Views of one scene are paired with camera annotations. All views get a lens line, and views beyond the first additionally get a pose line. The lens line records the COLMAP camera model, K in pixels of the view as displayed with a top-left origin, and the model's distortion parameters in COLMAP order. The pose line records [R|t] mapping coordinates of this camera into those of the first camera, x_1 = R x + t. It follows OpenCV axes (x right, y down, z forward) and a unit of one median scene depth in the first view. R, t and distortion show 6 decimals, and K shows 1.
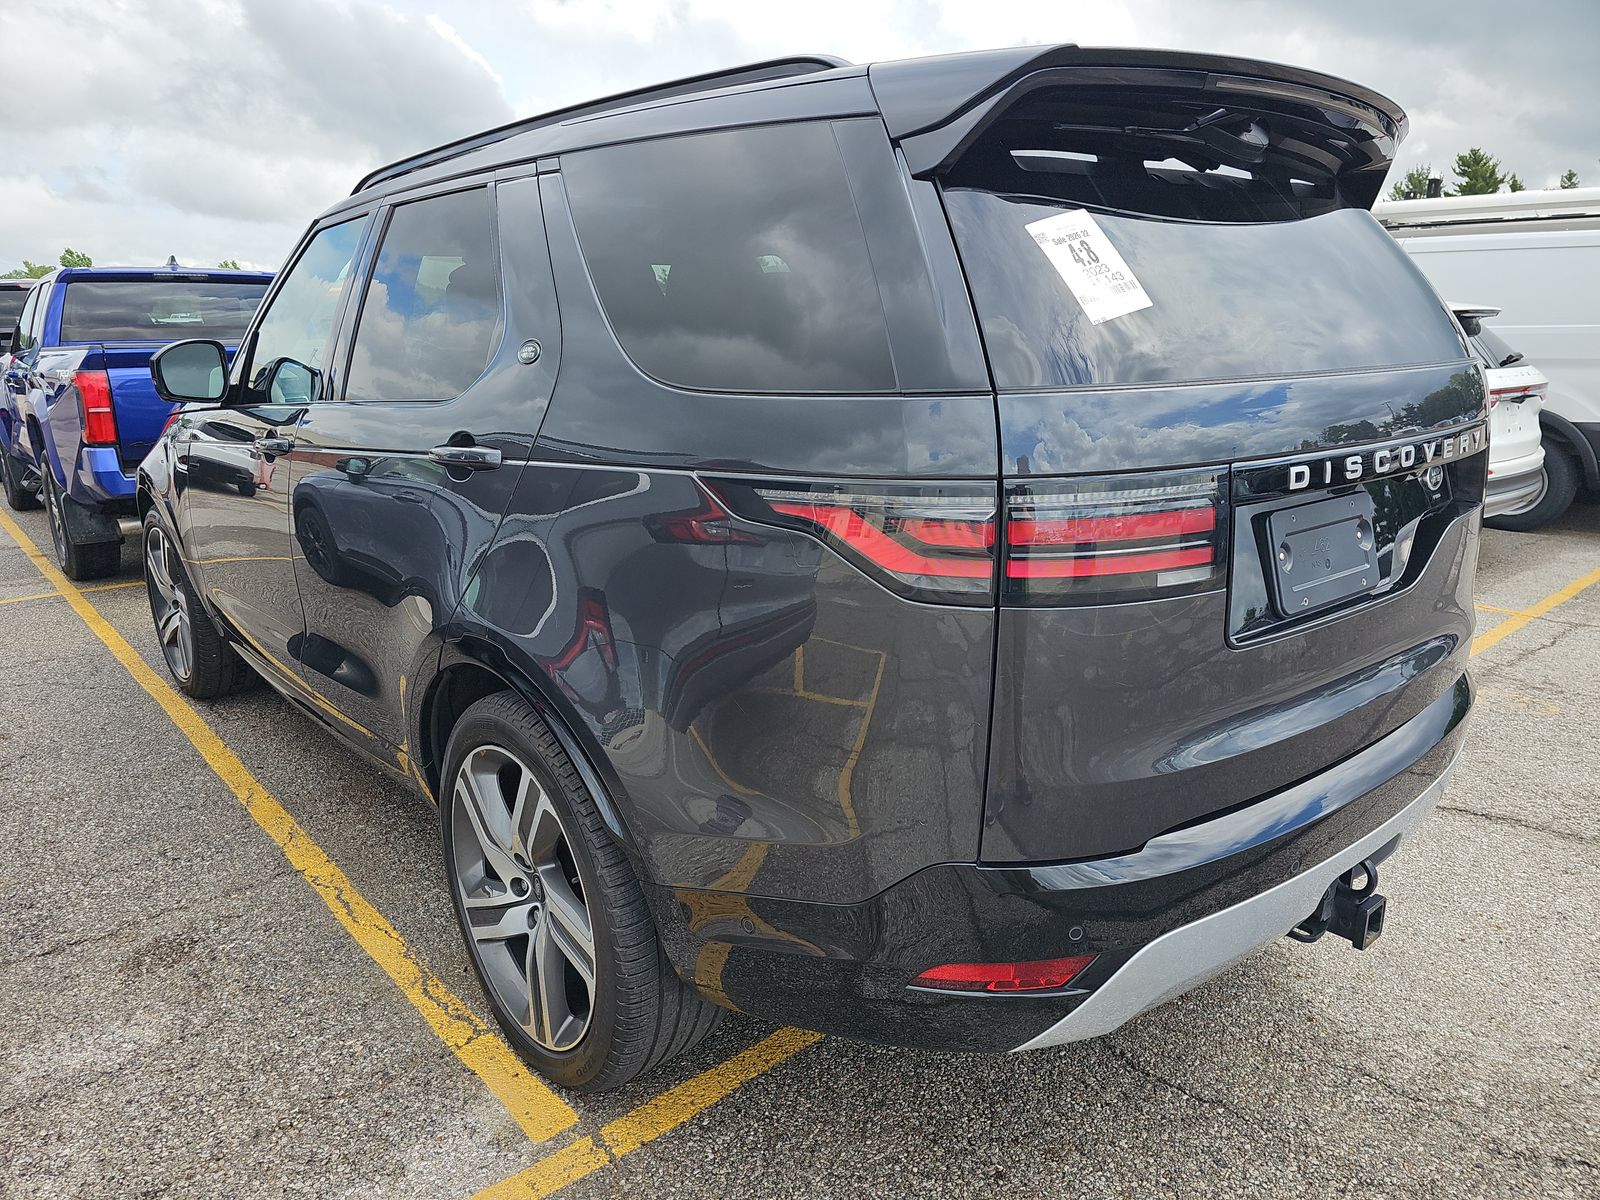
lens RADIAL K [[1068.6, 0, 803.8], [0, 1068.6, 614.8], [0, 0, 1]] dist [-0.008988, -0.004290]
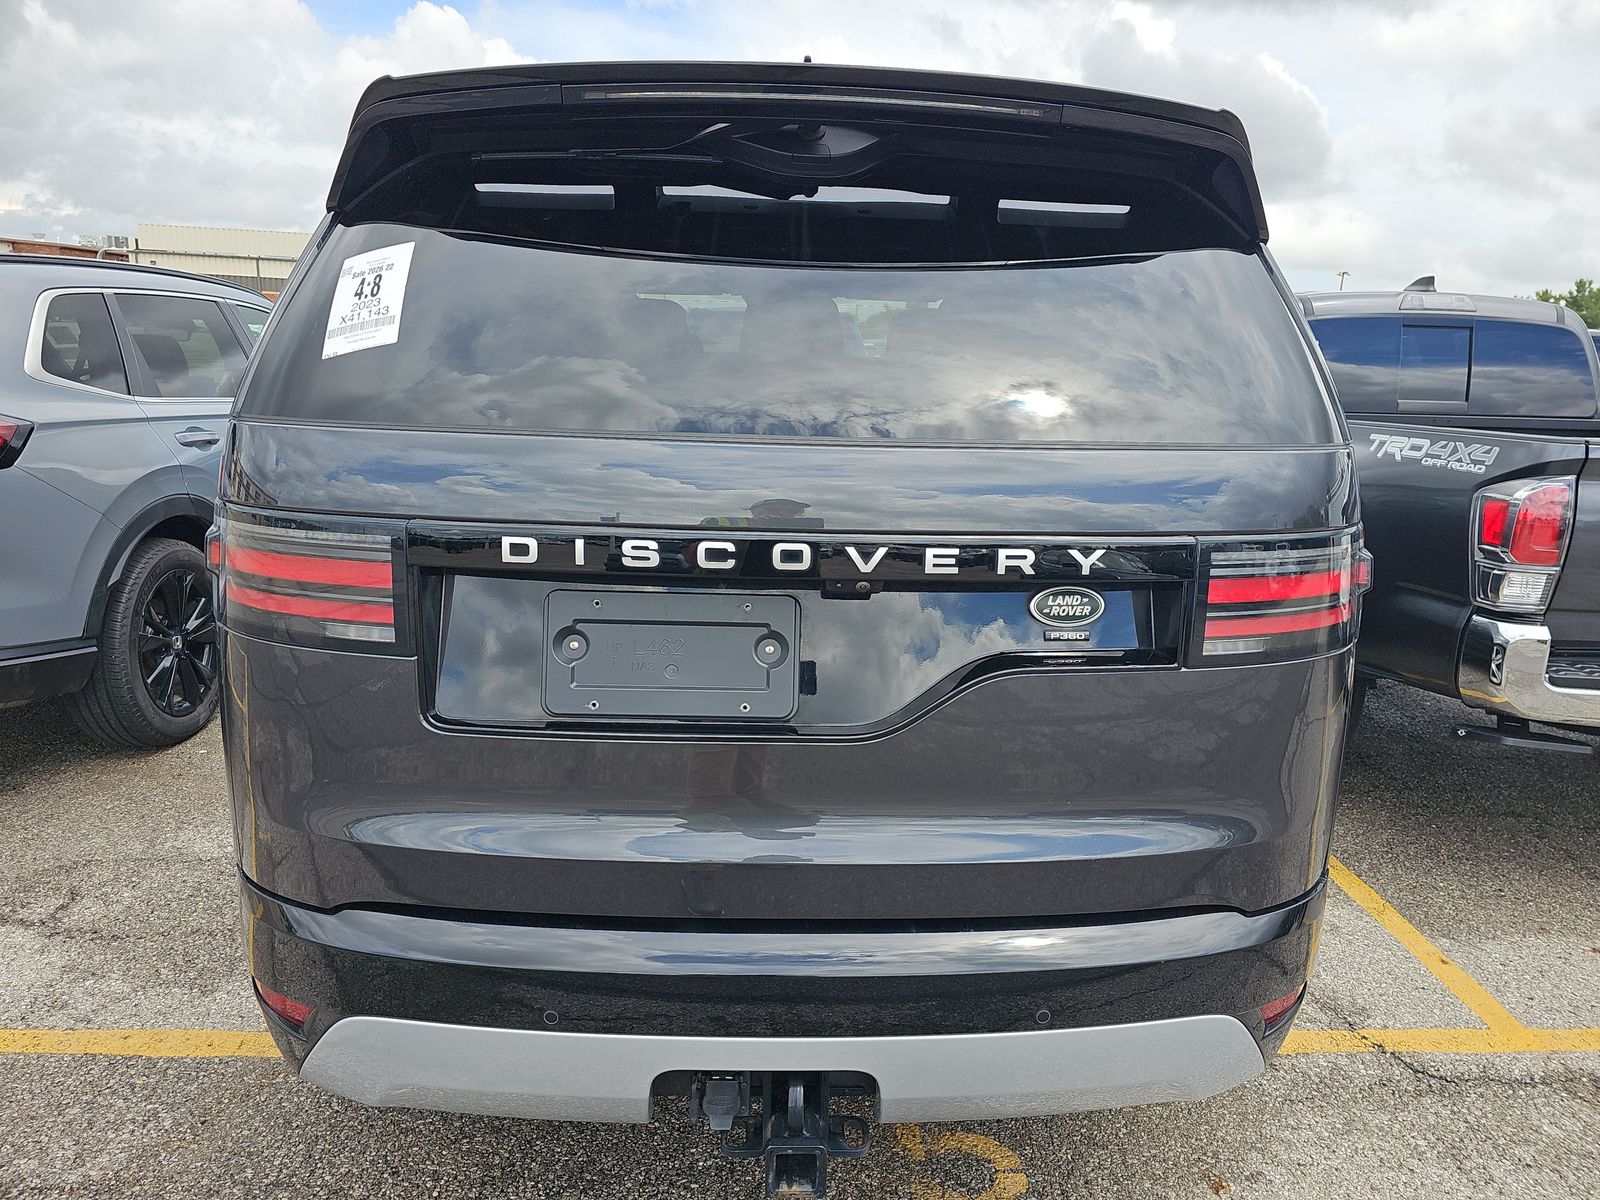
lens RADIAL K [[1068.6, 0, 804.3], [0, 1068.6, 587.0], [0, 0, 1]] dist [-0.008988, -0.004290]
pose [[0.779088, 0.163543, -0.605208, 0.847011], [-0.195658, 0.980584, 0.013107, -0.113104], [0.595601, 0.108202, 0.795960, 0.335894]]
